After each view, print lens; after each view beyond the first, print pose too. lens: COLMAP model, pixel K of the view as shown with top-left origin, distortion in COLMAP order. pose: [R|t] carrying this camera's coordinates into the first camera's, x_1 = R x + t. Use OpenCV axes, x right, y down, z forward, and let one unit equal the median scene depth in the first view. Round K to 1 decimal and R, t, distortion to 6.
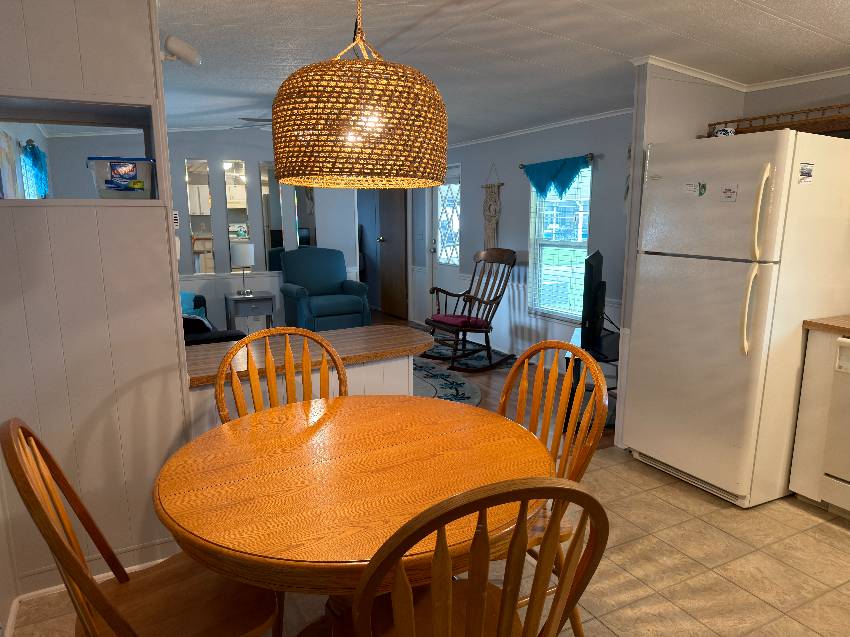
lens RADIAL K [[591.7, 0, 430.0], [0, 591.7, 321.3], [0, 0, 1]] dist [0.088466, -0.136014]
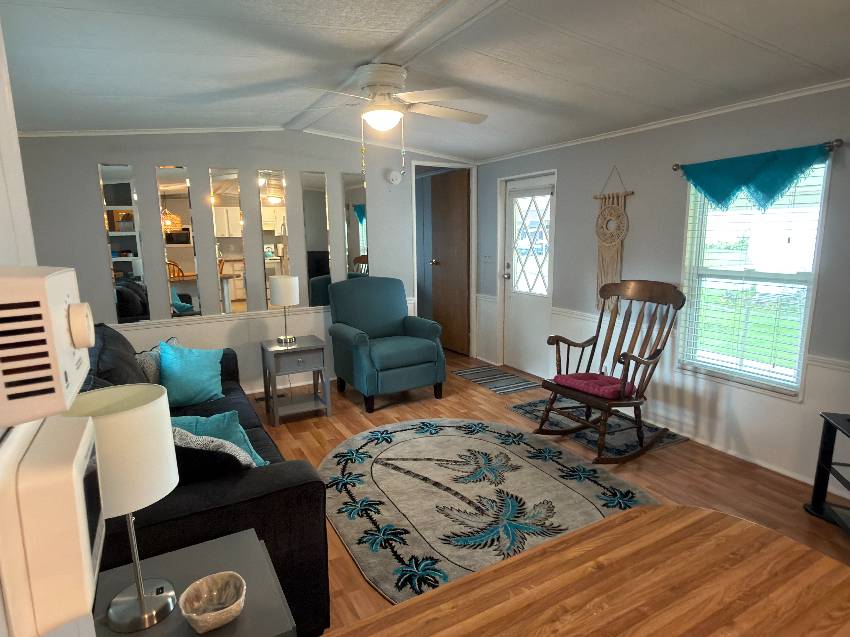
lens RADIAL K [[502.3, 0, 425.0], [0, 502.3, 318.5], [0, 0, 1]] dist [-0.020799, 0.000138]
pose [[0.999887, -0.014516, 0.003821, -0.136952], [0.014539, 0.999876, -0.006036, -0.070195], [-0.003733, 0.006091, 0.999974, 0.359721]]
